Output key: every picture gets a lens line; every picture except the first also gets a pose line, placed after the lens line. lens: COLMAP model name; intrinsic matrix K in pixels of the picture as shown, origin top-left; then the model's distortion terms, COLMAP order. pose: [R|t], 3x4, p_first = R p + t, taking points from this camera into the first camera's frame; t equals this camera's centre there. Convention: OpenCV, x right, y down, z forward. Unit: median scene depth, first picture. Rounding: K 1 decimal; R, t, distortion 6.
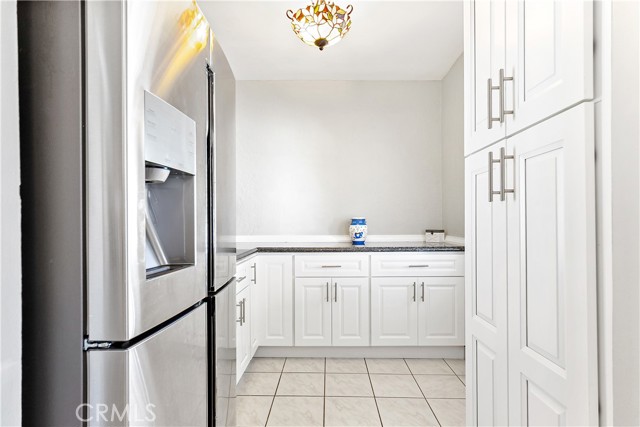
lens RADIAL K [[311.8, 0, 323.2], [0, 311.8, 219.6], [0, 0, 1]] dist [-0.000604, 0.000956]
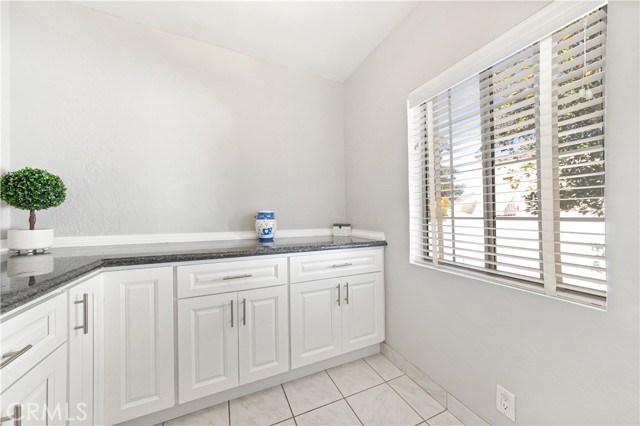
lens RADIAL K [[226.2, 0, 329.7], [0, 226.2, 218.2], [0, 0, 1]] dist [0.001790, 0.000297]
pose [[0.887047, -0.004234, 0.461660, -0.026107], [-0.004372, 0.999836, 0.017569, 0.002475], [-0.461659, -0.017603, 0.886883, 0.430285]]
